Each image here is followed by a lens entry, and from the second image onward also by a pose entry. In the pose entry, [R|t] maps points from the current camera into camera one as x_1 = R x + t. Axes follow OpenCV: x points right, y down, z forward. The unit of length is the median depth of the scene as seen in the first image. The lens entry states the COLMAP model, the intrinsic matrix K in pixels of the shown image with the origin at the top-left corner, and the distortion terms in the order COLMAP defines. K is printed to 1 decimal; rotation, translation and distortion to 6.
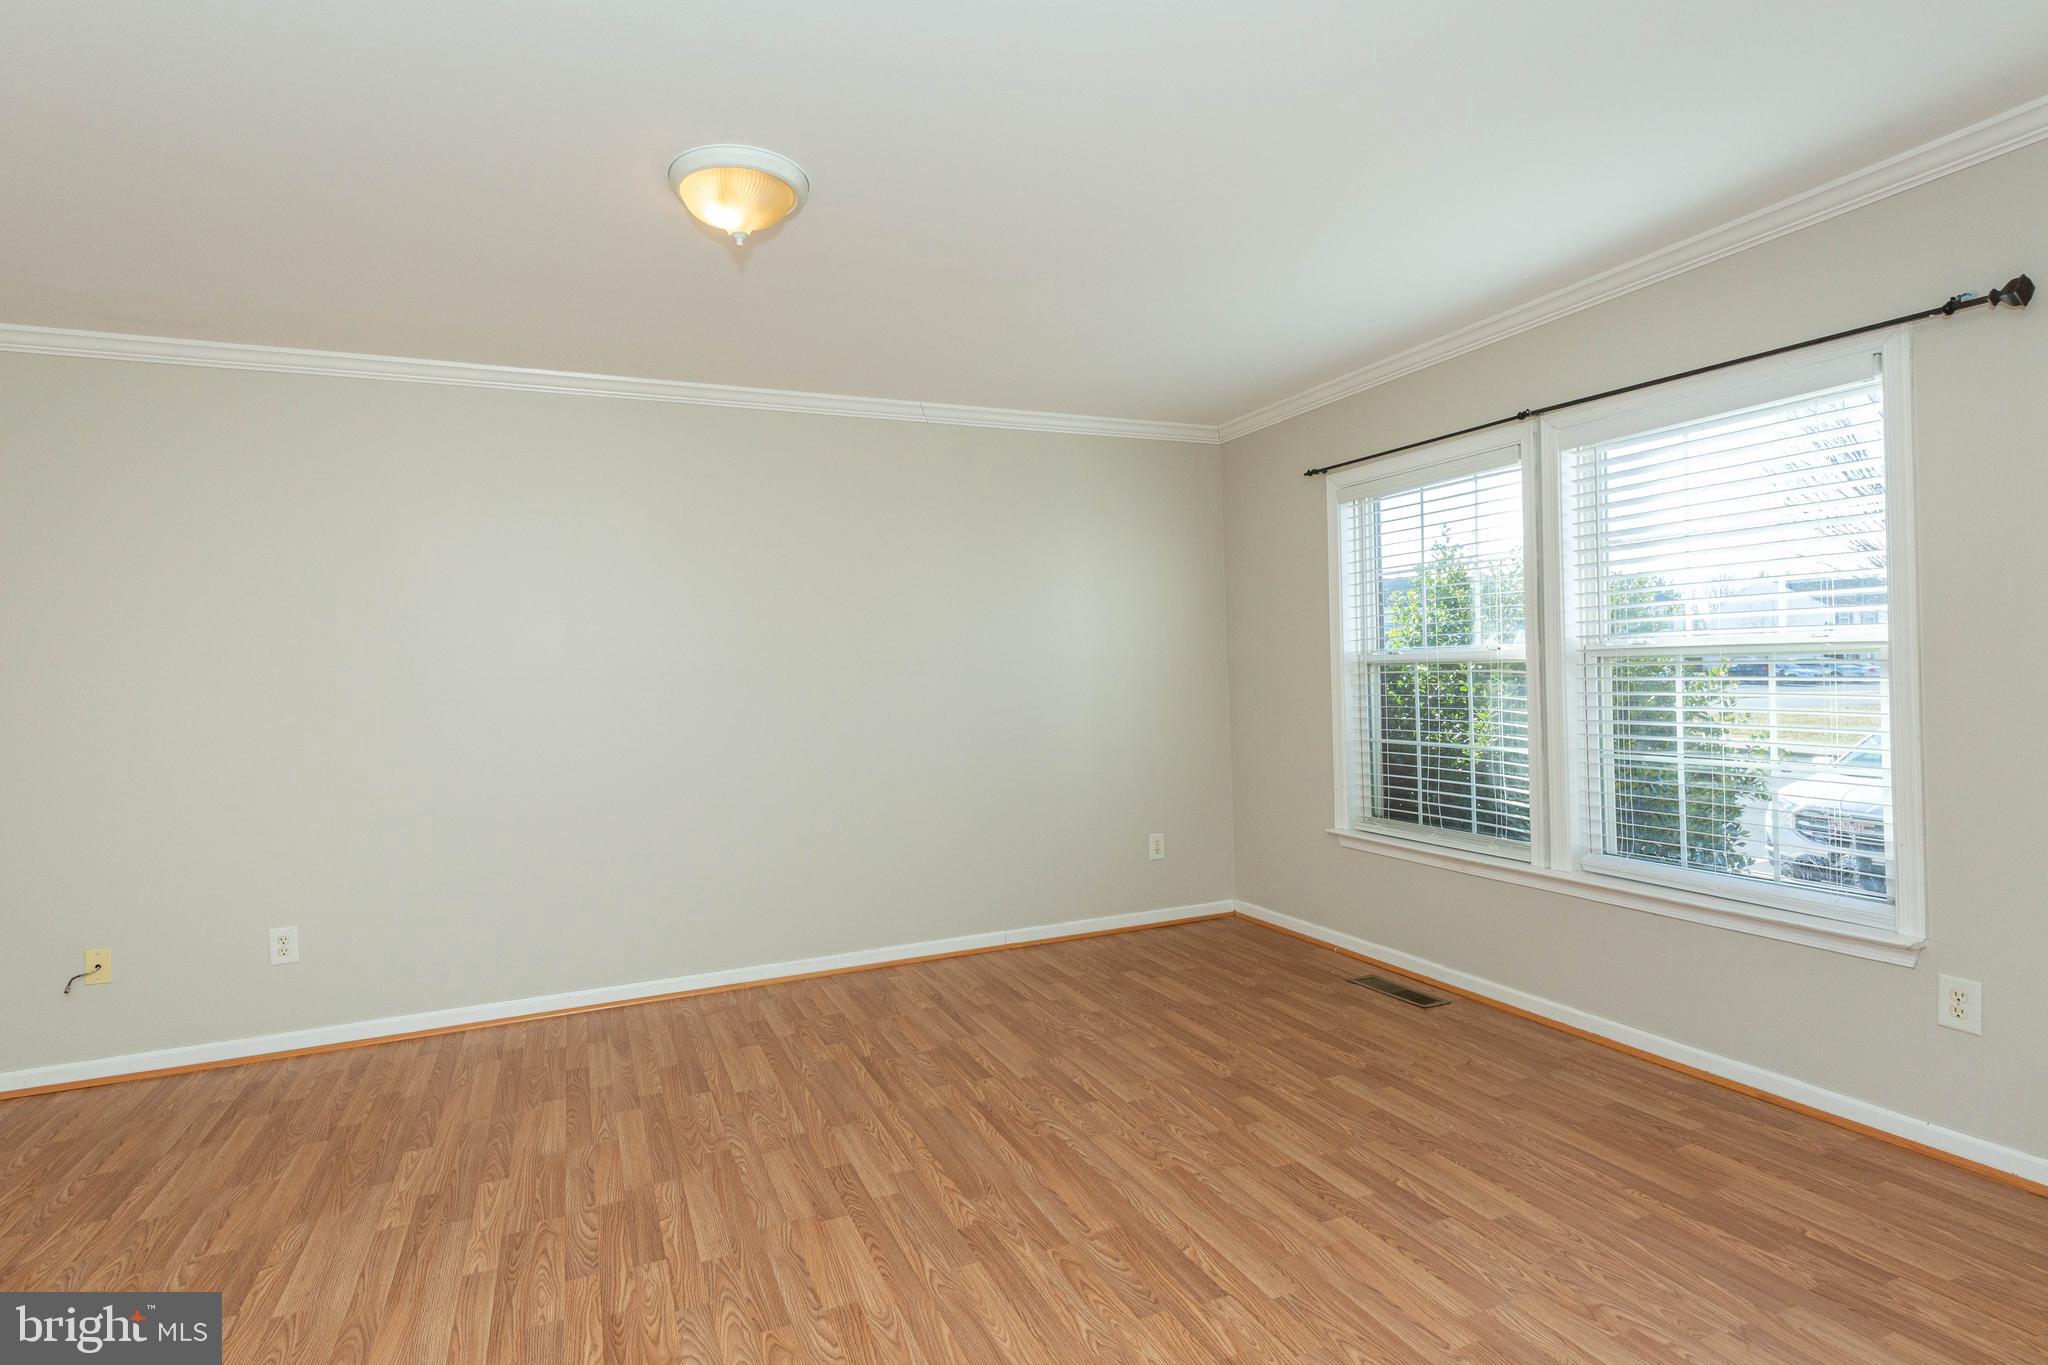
lens RADIAL K [[1043.3, 0, 1034.1], [0, 1043.3, 686.6], [0, 0, 1]] dist [0.005442, 0.000220]
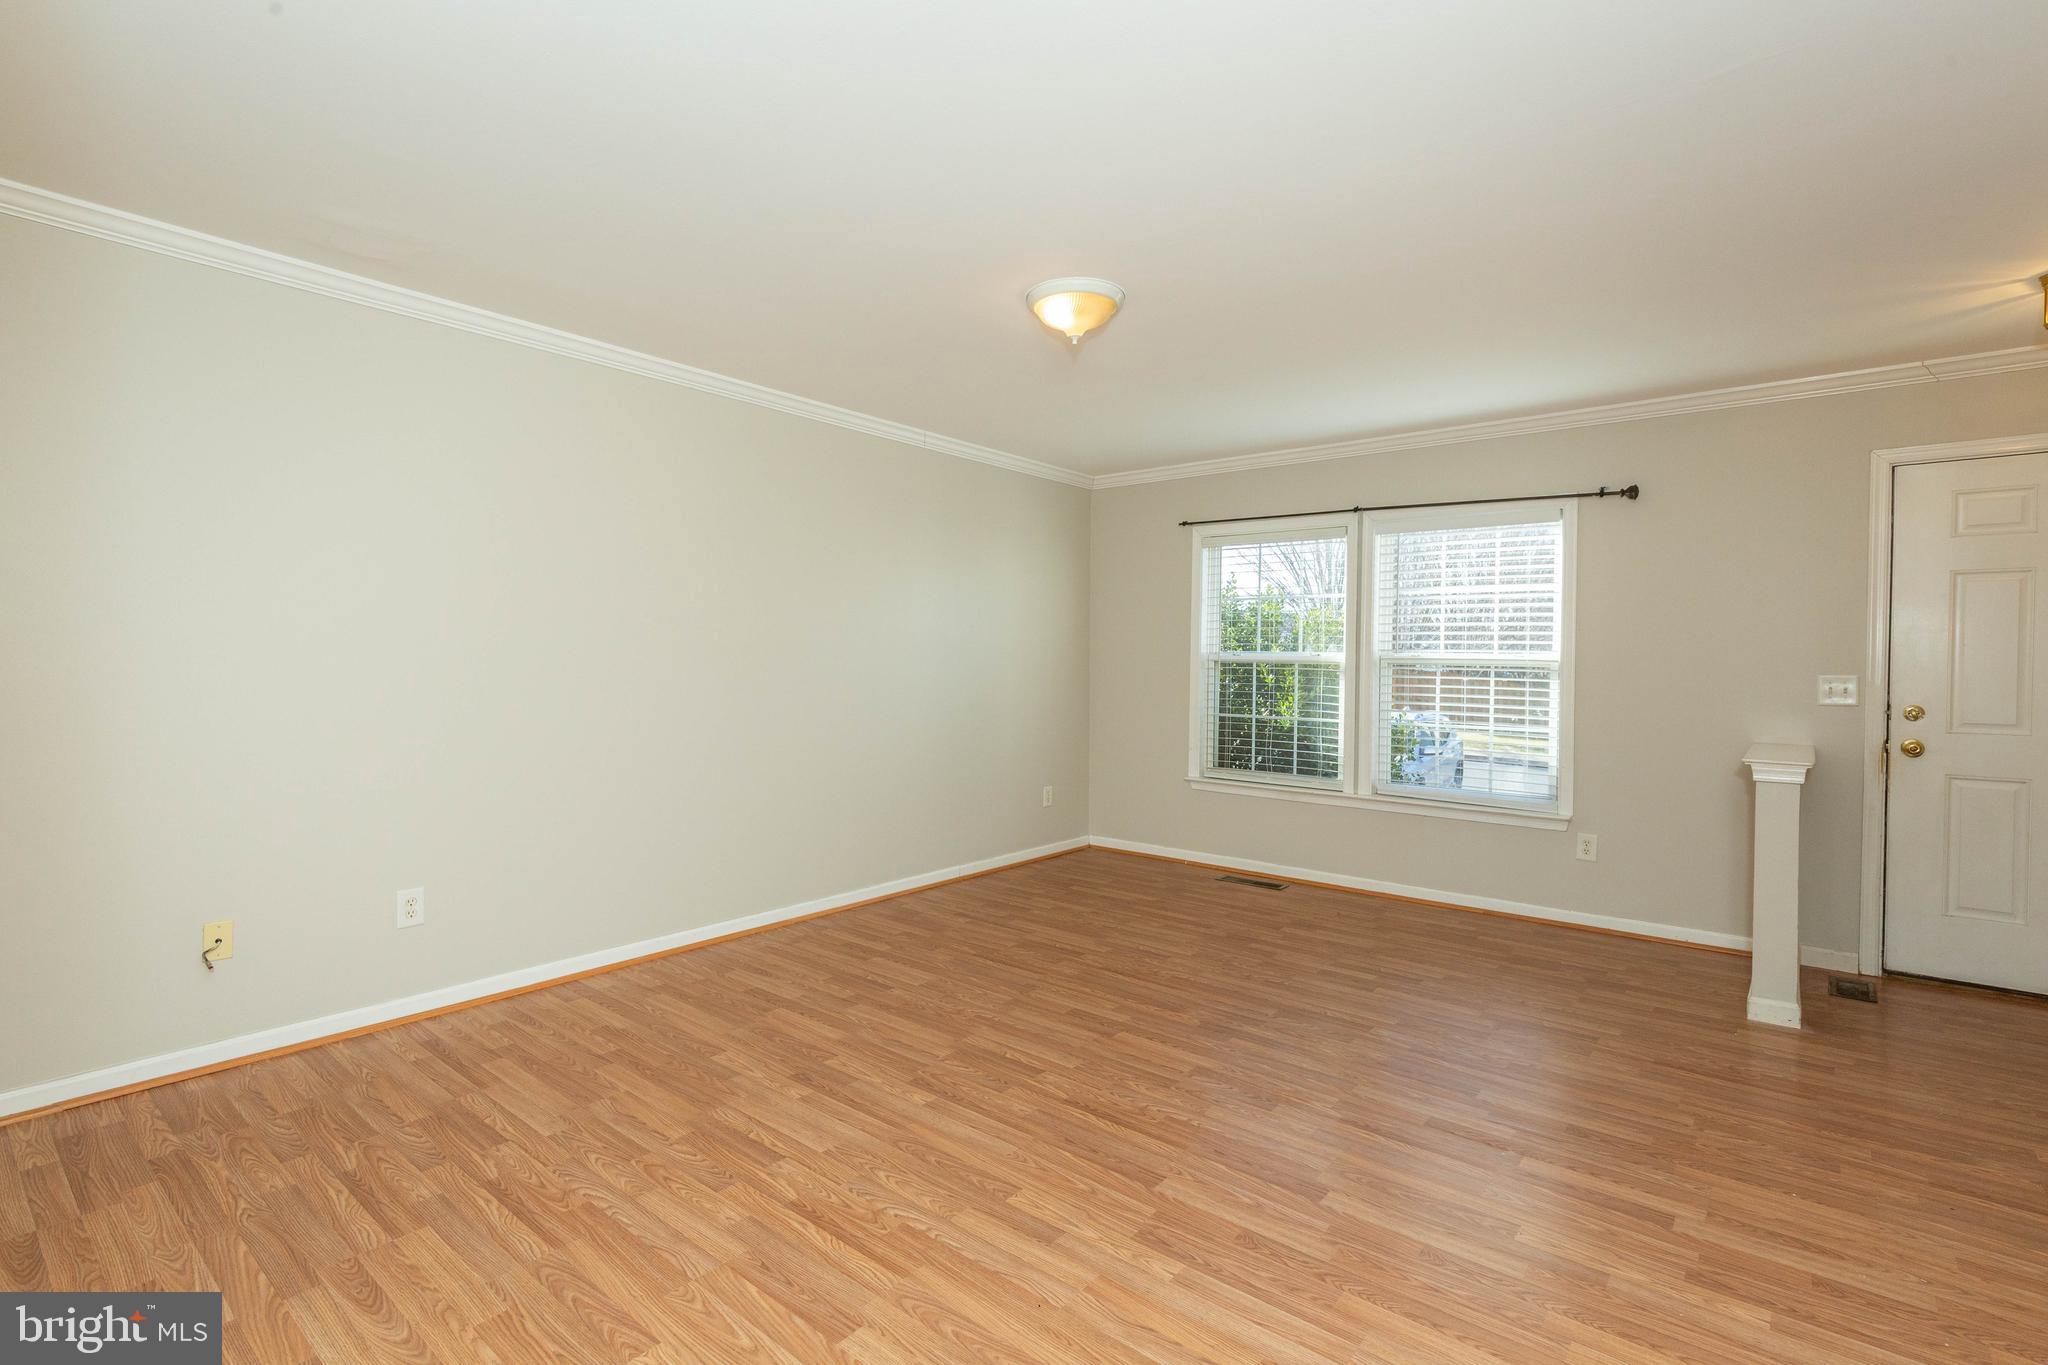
lens RADIAL K [[981.4, 0, 1062.7], [0, 981.4, 679.4], [0, 0, 1]] dist [0.008501, -0.002210]
pose [[0.874660, 0.029275, 0.483852, -0.654102], [-0.030359, 0.999523, -0.005596, 0.022130], [-0.483785, -0.009794, 0.875132, -0.099649]]
